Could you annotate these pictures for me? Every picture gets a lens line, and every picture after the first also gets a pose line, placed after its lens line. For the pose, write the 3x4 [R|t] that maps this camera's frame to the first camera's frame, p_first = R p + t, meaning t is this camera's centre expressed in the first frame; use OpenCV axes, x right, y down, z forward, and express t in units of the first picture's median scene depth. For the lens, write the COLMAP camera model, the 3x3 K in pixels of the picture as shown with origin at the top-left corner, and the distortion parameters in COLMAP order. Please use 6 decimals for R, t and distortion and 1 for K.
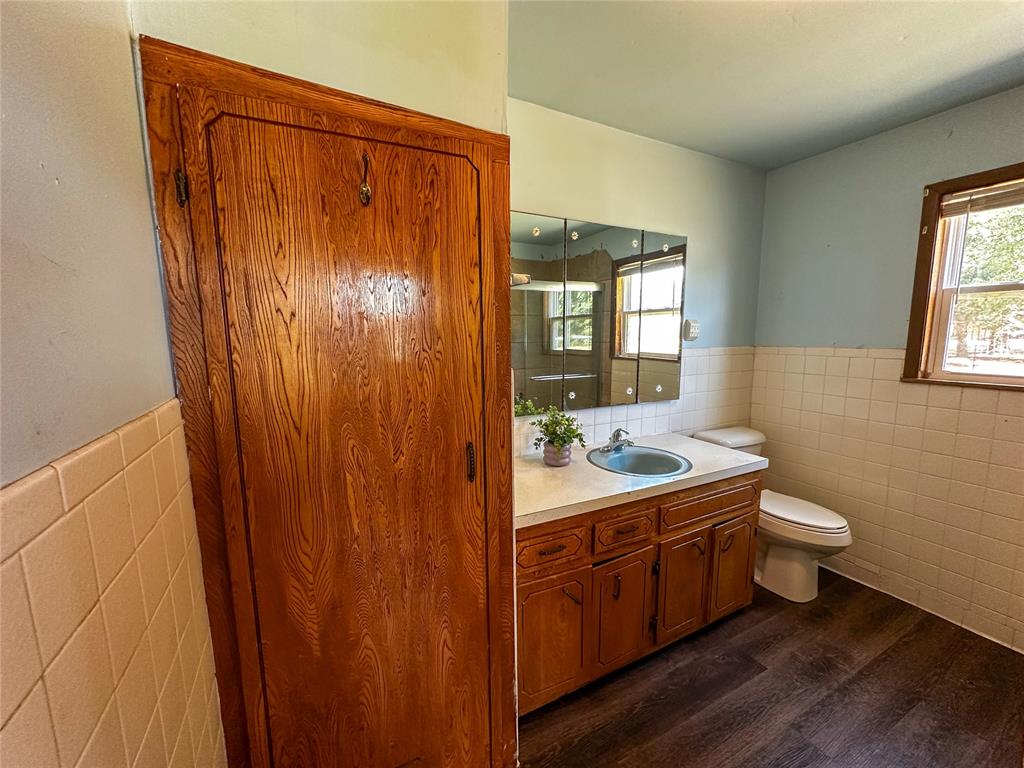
lens RADIAL K [[406.9, 0, 508.7], [0, 406.9, 389.4], [0, 0, 1]] dist [-0.001354, 0.000131]
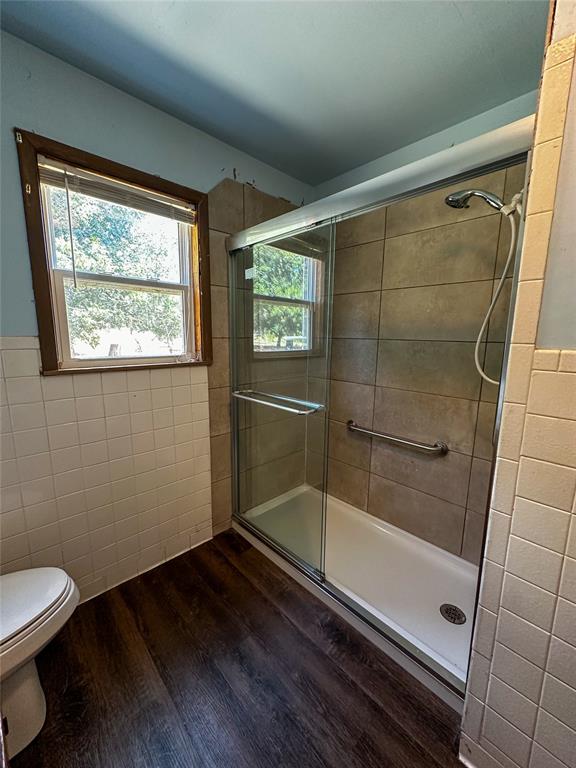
lens RADIAL K [[305.2, 0, 285.9], [0, 305.2, 385.3], [0, 0, 1]] dist [-0.001354, 0.000131]
pose [[-0.267583, -0.150502, 0.951708, 0.243822], [0.118108, 0.975154, 0.187417, -0.061514], [-0.956269, 0.162554, -0.243160, 0.708774]]
